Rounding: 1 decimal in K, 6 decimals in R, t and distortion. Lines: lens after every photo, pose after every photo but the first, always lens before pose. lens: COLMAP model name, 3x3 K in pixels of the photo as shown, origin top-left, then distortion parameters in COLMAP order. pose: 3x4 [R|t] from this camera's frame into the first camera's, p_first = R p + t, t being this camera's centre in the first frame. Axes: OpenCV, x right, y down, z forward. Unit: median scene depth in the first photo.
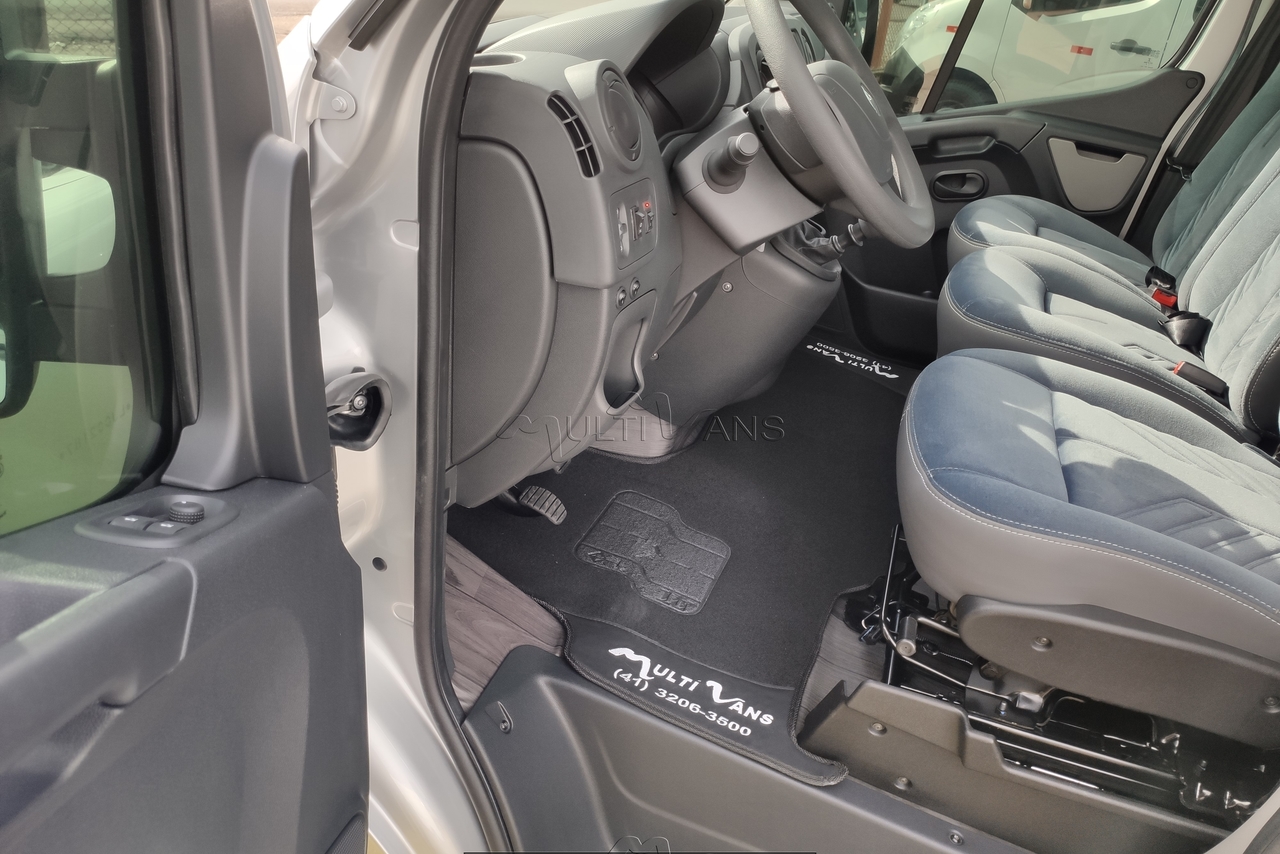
lens RADIAL K [[972.5, 0, 631.6], [0, 972.5, 429.9], [0, 0, 1]] dist [0.072095, -0.112442]
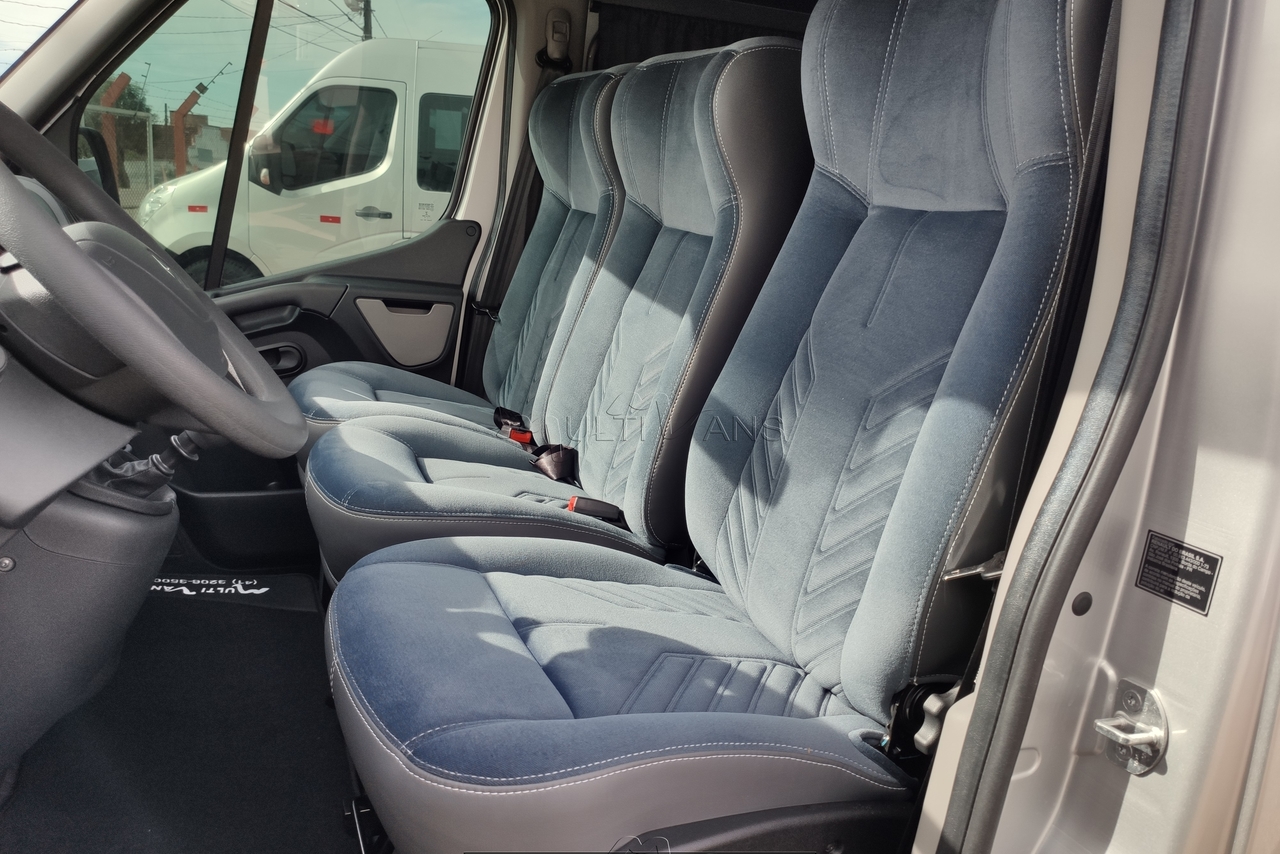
lens RADIAL K [[972.5, 0, 637.9], [0, 972.5, 427.5], [0, 0, 1]] dist [0.072095, -0.112442]
pose [[0.751801, -0.208912, 0.625421, 0.025195], [0.310900, 0.948743, -0.056812, -0.067134], [-0.581495, 0.237155, 0.778216, 0.223817]]
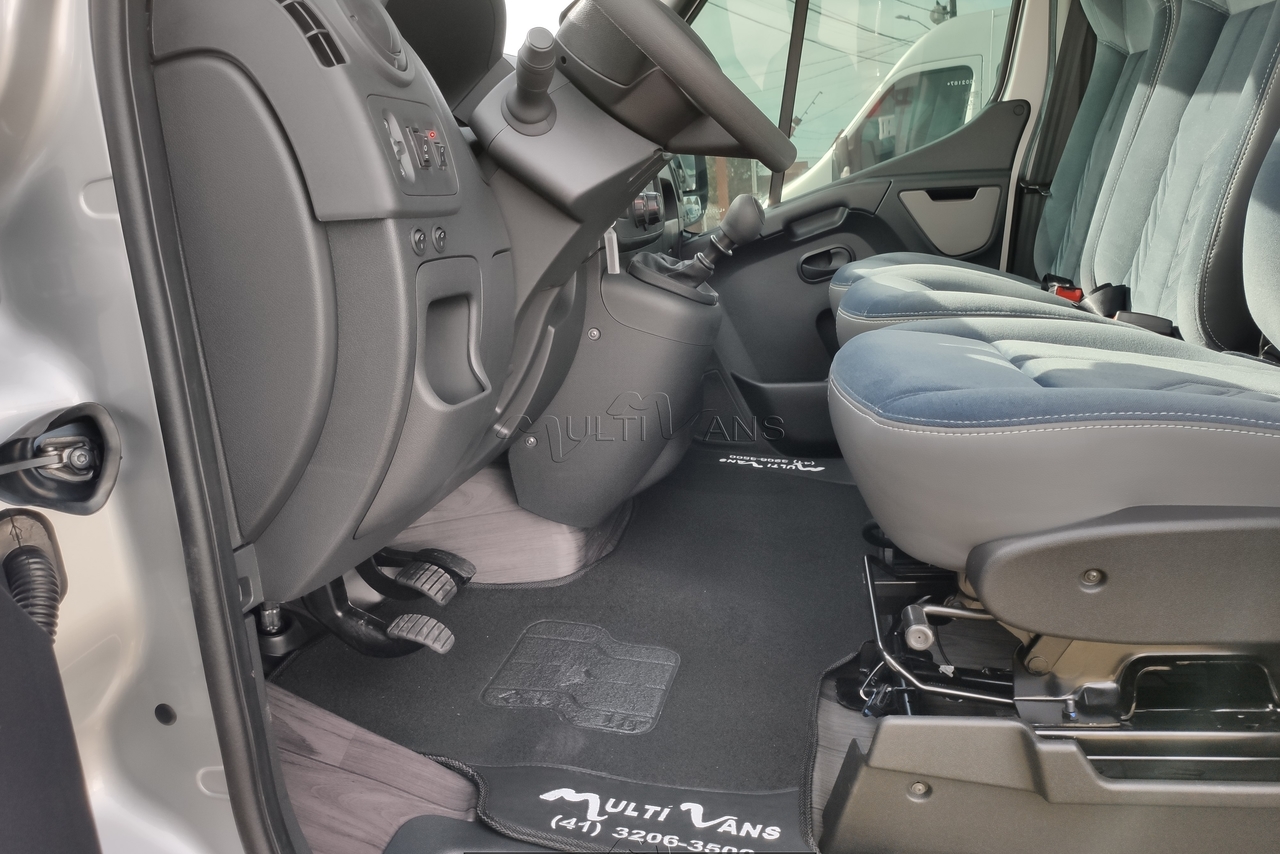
lens RADIAL K [[972.5, 0, 634.2], [0, 972.5, 433.3], [0, 0, 1]] dist [0.072095, -0.112442]
pose [[0.970168, -0.220198, 0.101423, 0.028837], [0.238889, 0.939576, -0.245212, 0.160049], [-0.041300, 0.262126, 0.964150, 0.213382]]
